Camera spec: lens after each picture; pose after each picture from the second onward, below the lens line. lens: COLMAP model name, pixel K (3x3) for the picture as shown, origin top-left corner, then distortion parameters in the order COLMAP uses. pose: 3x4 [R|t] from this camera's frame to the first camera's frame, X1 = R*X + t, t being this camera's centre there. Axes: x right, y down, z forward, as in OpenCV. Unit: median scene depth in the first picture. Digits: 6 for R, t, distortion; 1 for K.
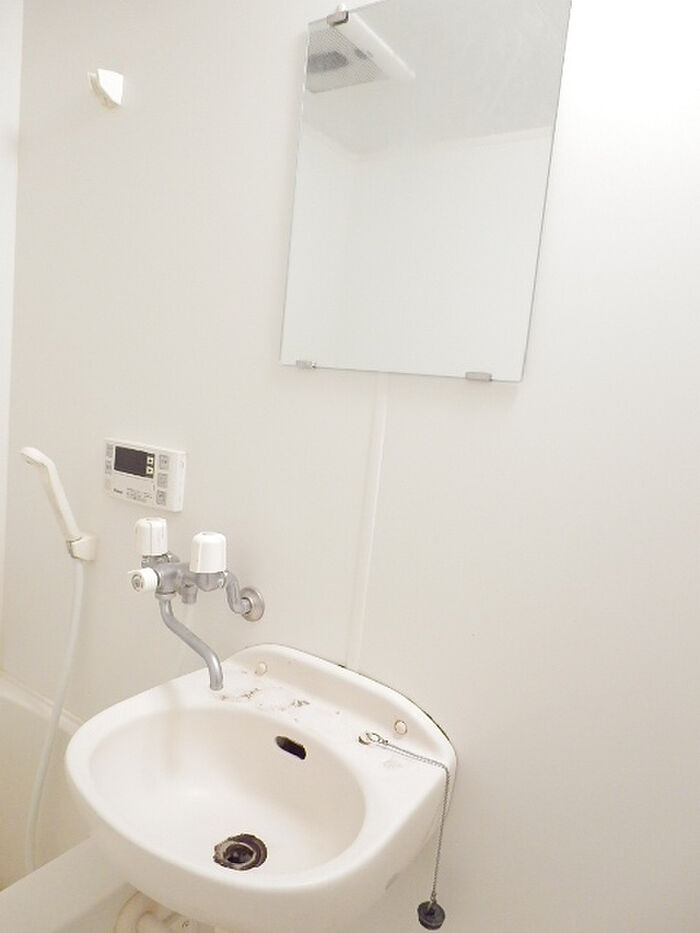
lens RADIAL K [[645.0, 0, 346.4], [0, 645.0, 468.9], [0, 0, 1]] dist [-0.003502, -0.001857]
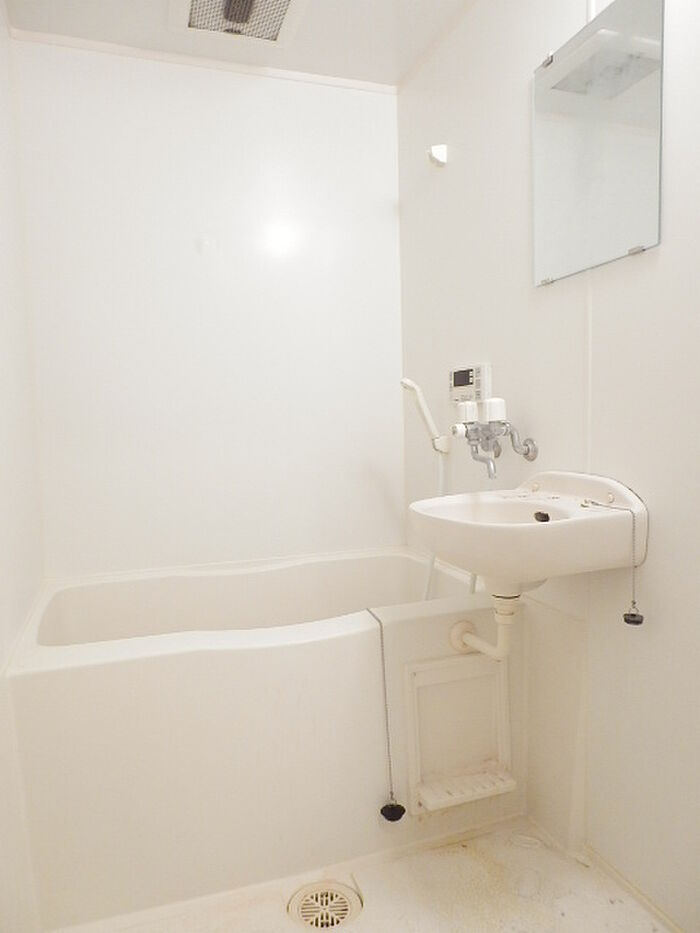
lens RADIAL K [[645.0, 0, 346.4], [0, 645.0, 468.9], [0, 0, 1]] dist [-0.003502, -0.001857]
pose [[0.797170, -0.071987, -0.599447, 0.410769], [0.033089, 0.996583, -0.075676, 0.354747], [0.602847, 0.040492, 0.796829, -0.460407]]
